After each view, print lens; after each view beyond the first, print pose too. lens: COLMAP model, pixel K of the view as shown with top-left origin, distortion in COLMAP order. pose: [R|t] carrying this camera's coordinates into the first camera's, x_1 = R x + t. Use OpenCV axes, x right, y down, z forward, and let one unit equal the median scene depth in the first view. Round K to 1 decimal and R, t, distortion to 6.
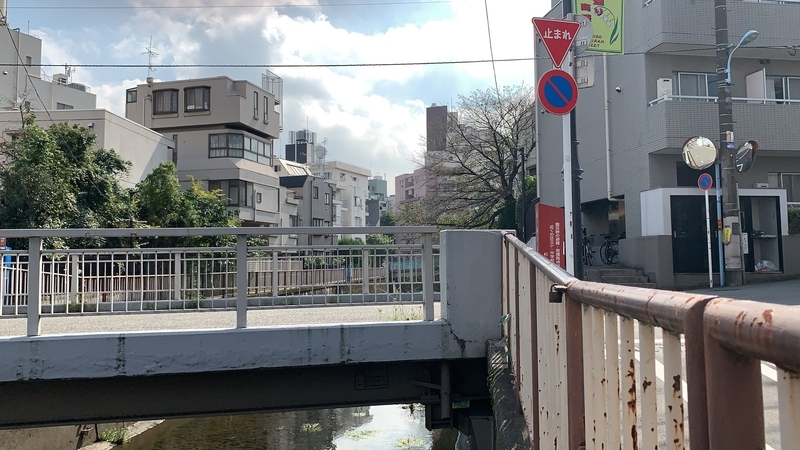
lens RADIAL K [[684.3, 0, 400.0], [0, 684.3, 225.0], [0, 0, 1]] dist [-0.002556, -0.005766]
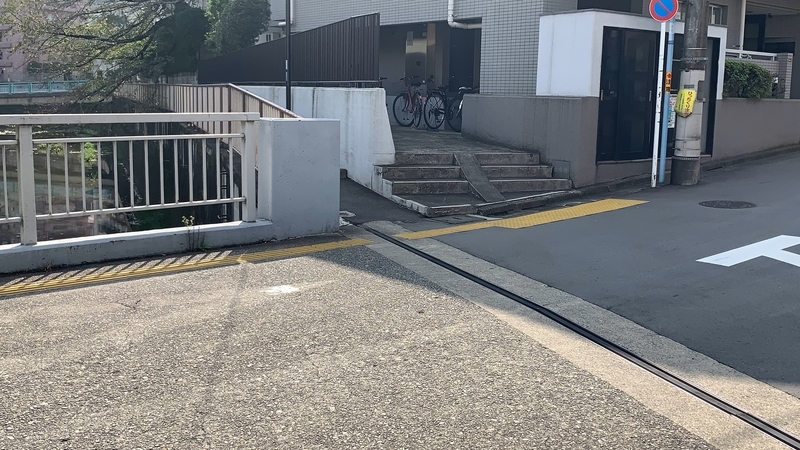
lens RADIAL K [[806.0, 0, 401.4], [0, 806.0, 206.5], [0, 0, 1]] dist [0.006358, -0.034459]
pose [[0.883660, -0.039200, 0.466486, -0.076362], [-0.056595, 0.980233, 0.189579, -0.014497], [-0.464696, -0.193924, 0.863974, 0.477521]]
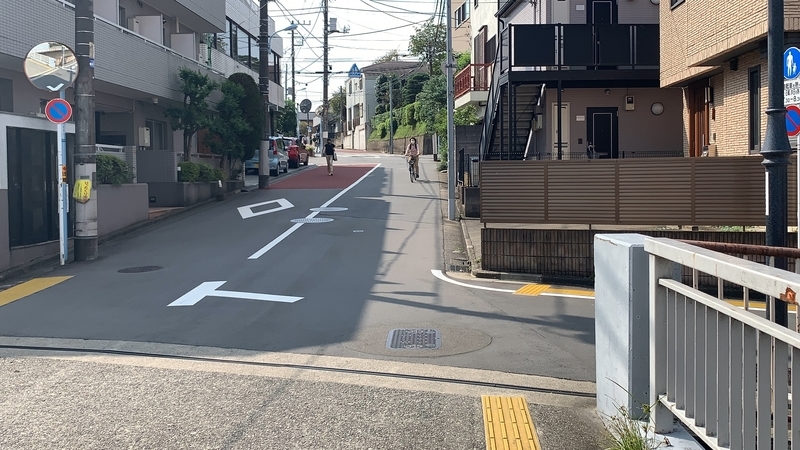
lens RADIAL K [[806.0, 0, 401.4], [0, 806.0, 206.5], [0, 0, 1]] dist [0.006358, -0.034459]
pose [[0.233366, -0.030451, 0.971912, -0.255596], [-0.046426, 0.998021, 0.042416, -0.018223], [-0.971280, -0.055020, 0.231491, 0.475499]]
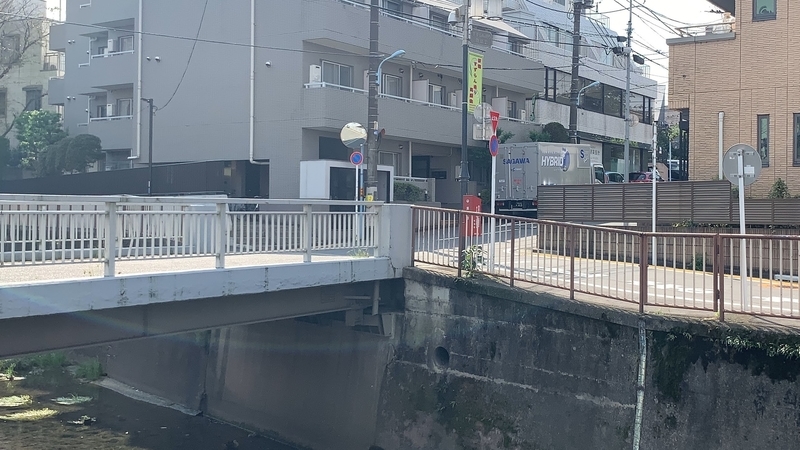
lens RADIAL K [[903.8, 0, 400.0], [0, 903.8, 225.0], [0, 0, 1]] dist [-0.006618, -0.021031]
pose [[0.726563, 0.013762, 0.686962, -0.650380], [-0.060443, 0.997204, 0.043951, -0.017747], [-0.684436, -0.073455, 0.725363, -0.288139]]
